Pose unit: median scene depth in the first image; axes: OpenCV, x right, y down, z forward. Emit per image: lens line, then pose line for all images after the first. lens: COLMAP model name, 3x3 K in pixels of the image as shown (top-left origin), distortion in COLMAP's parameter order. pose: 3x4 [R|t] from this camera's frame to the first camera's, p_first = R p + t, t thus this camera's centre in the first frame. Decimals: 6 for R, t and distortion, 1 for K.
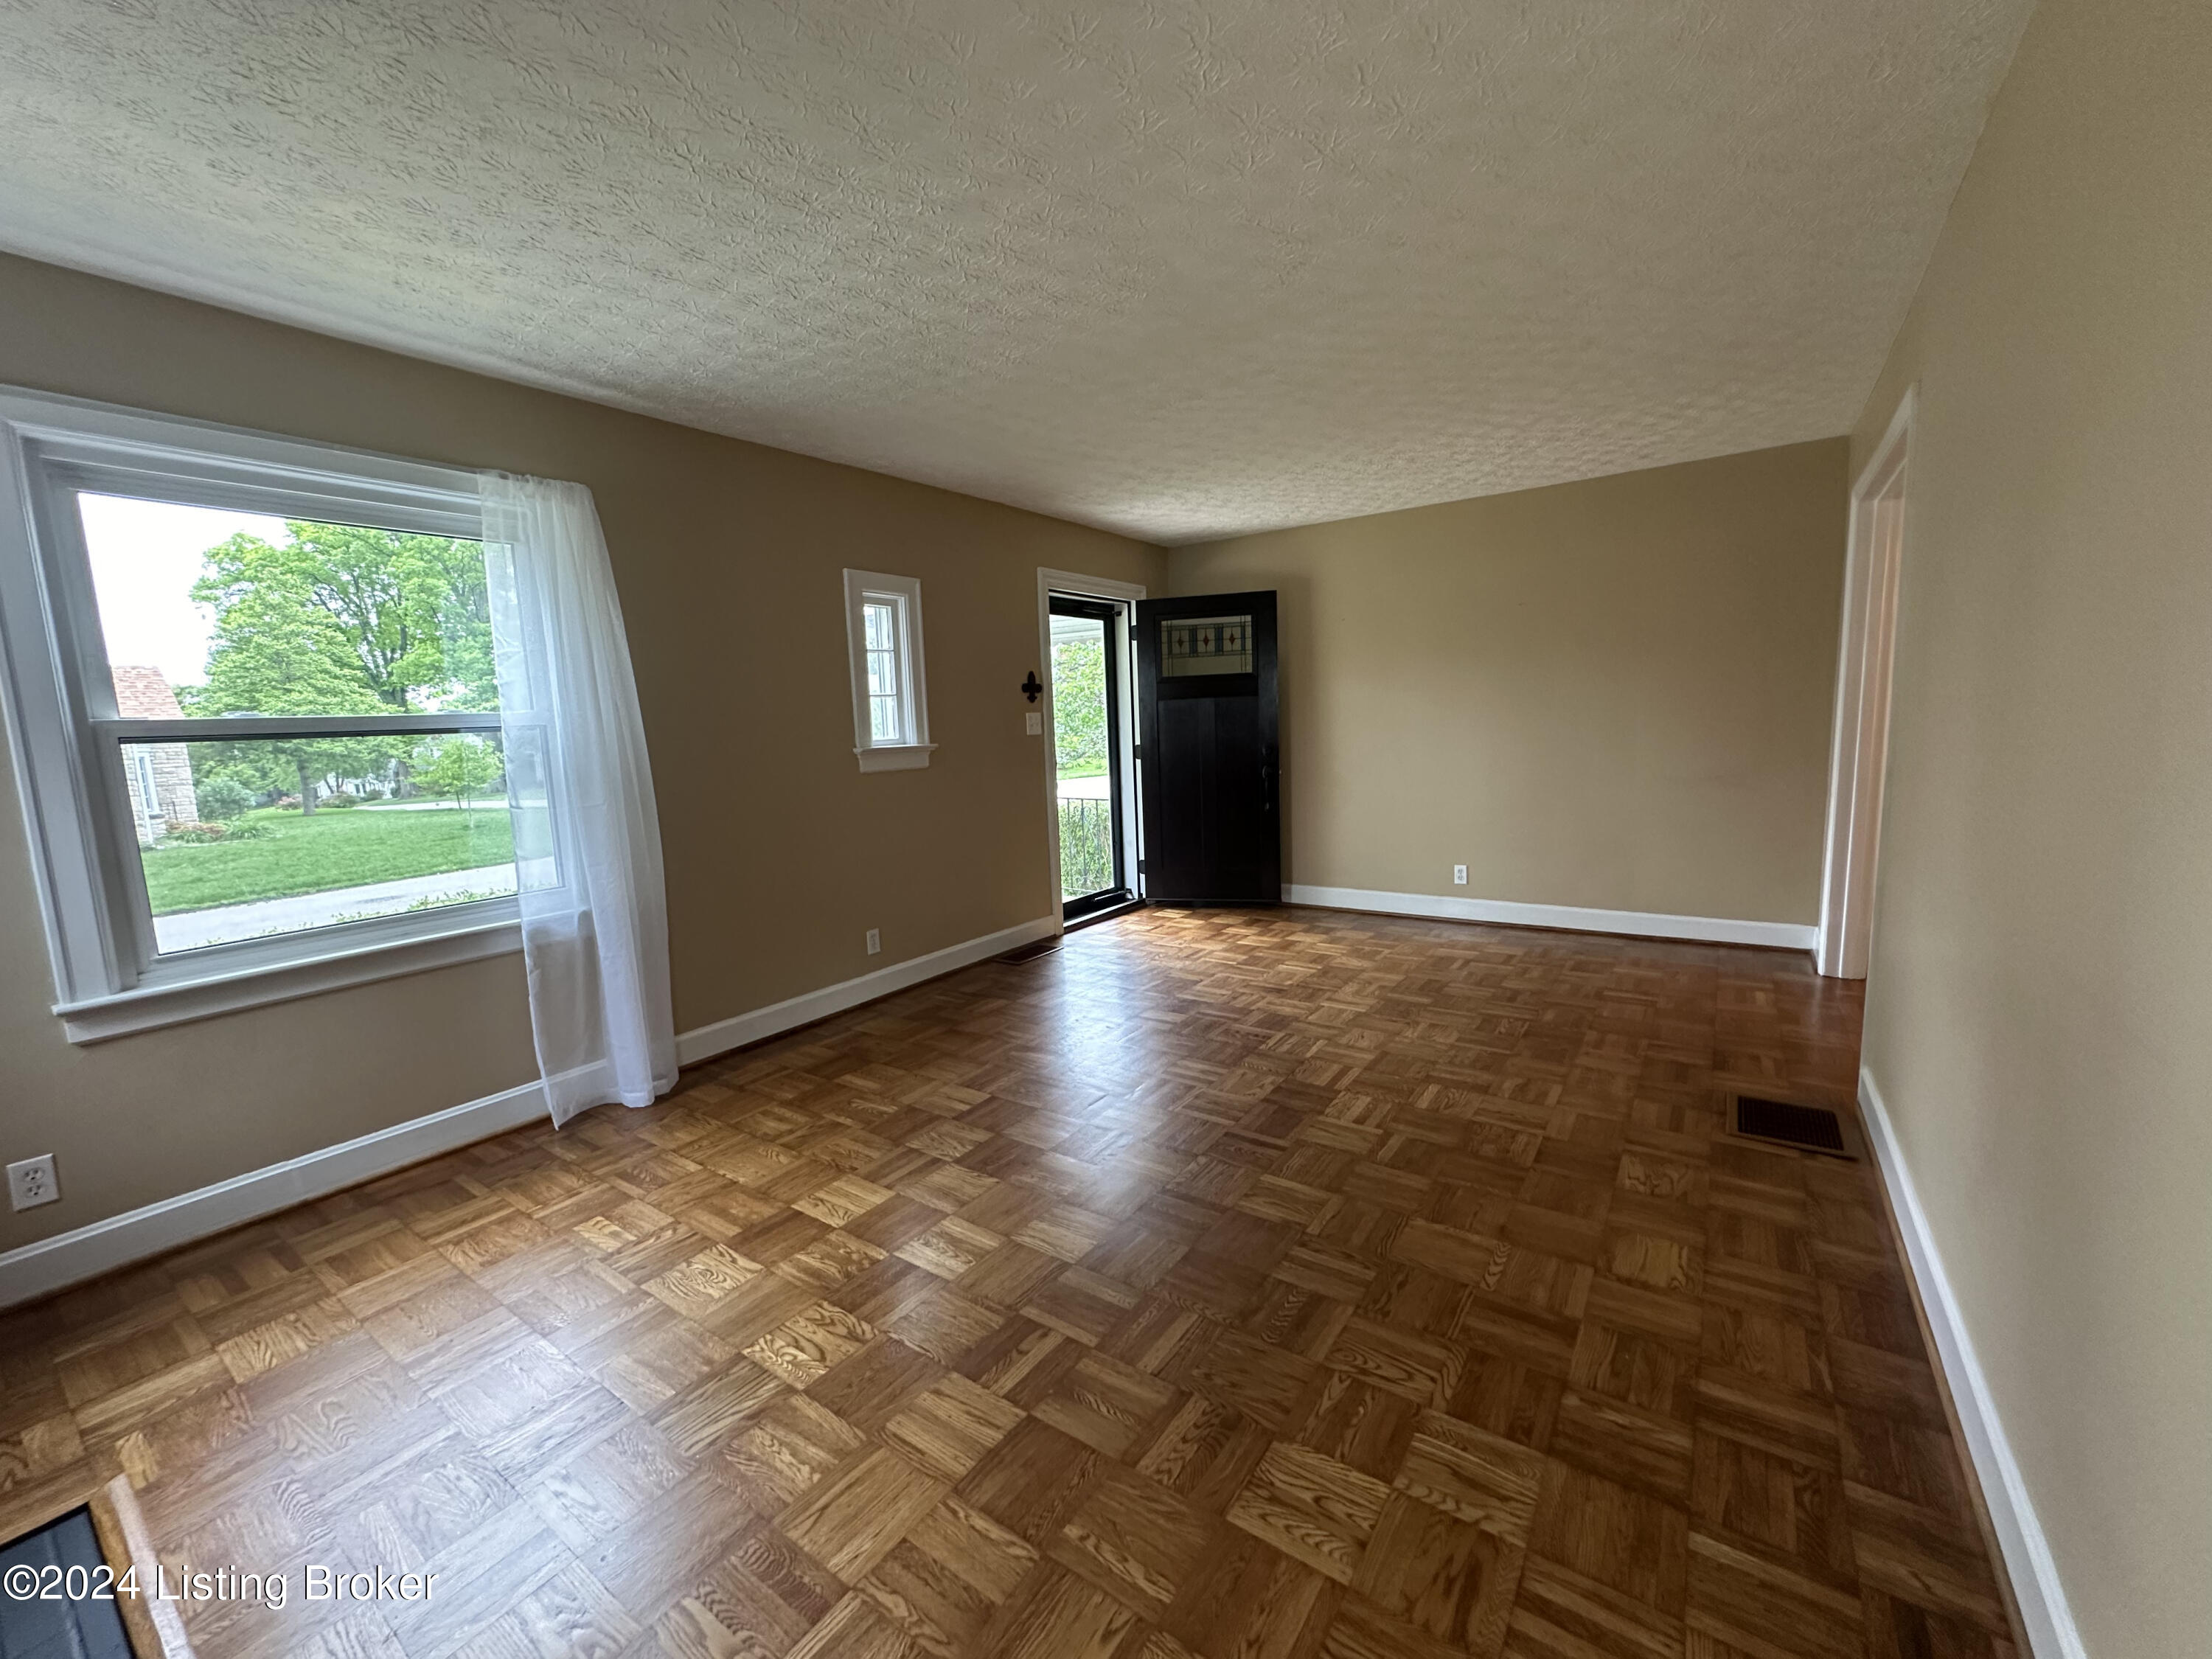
lens RADIAL K [[886.5, 0, 1108.5], [0, 886.5, 836.8], [0, 0, 1]] dist [-0.002051, 0.000238]
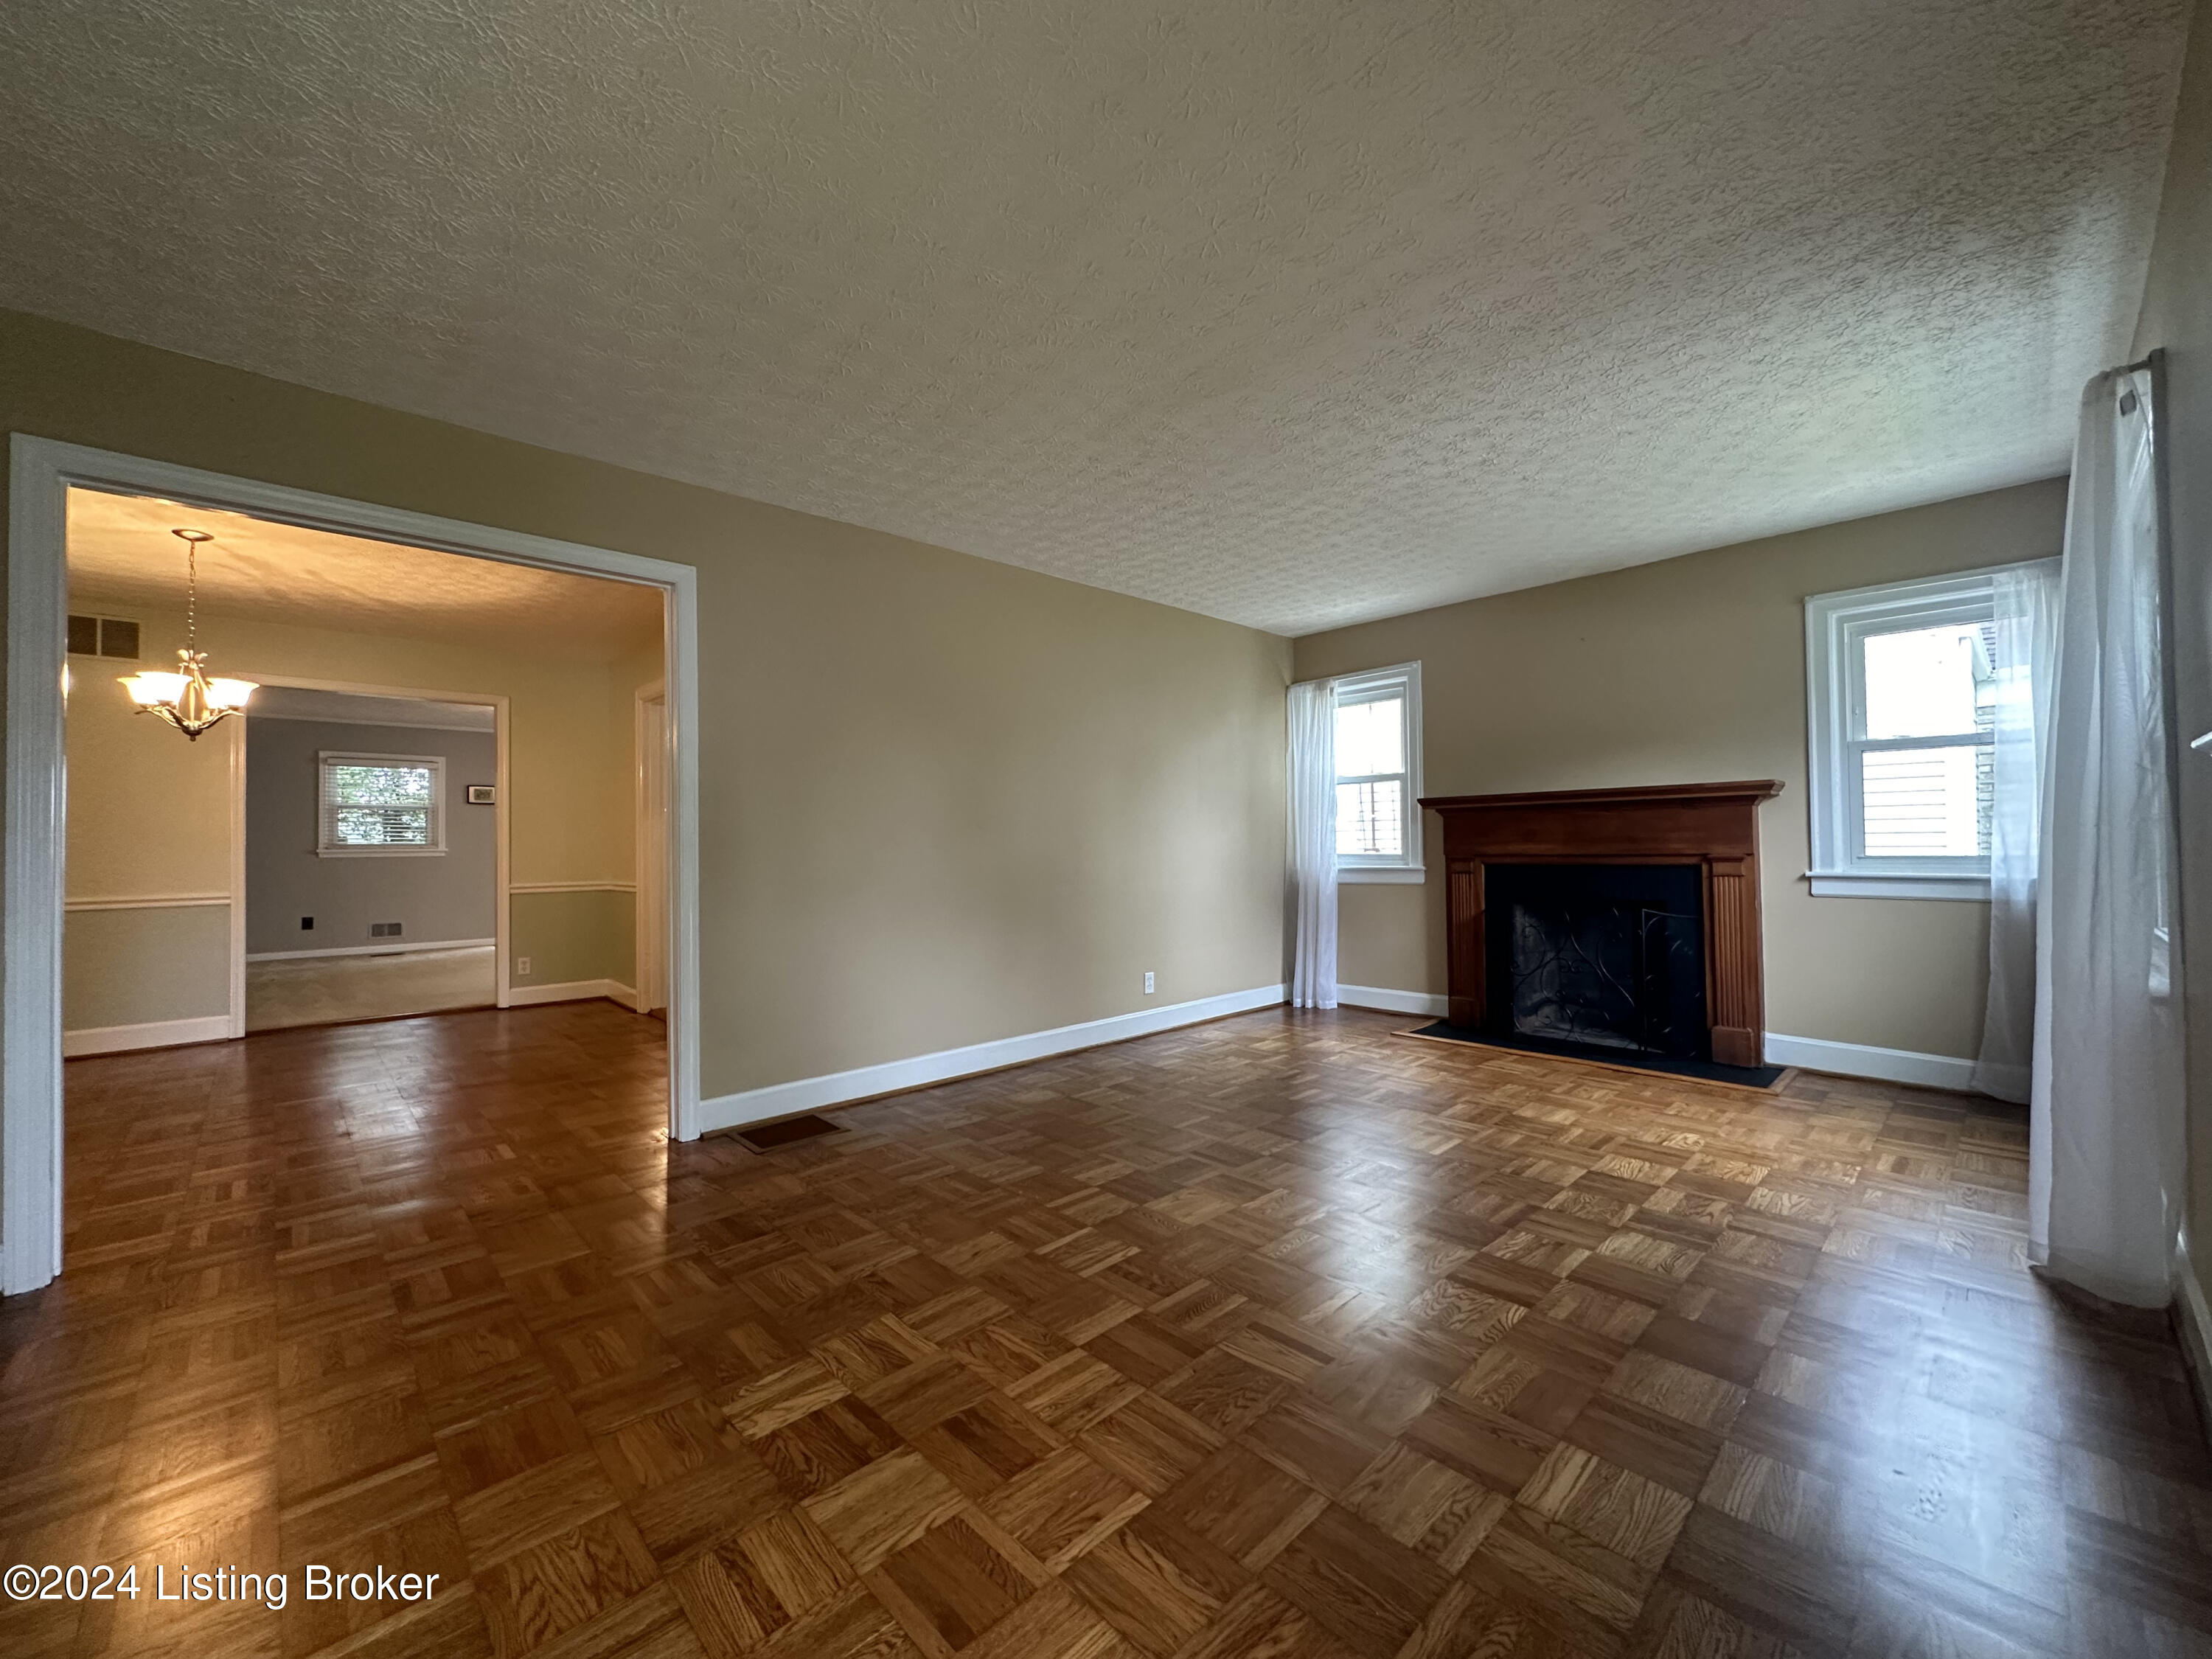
lens RADIAL K [[886.5, 0, 1109.4], [0, 886.5, 836.0], [0, 0, 1]] dist [-0.002051, 0.000238]
pose [[-0.980903, 0.060951, 0.184702, 0.049932], [0.078856, 0.992706, 0.091192, -0.136686], [-0.177797, 0.104015, -0.978555, 1.628863]]
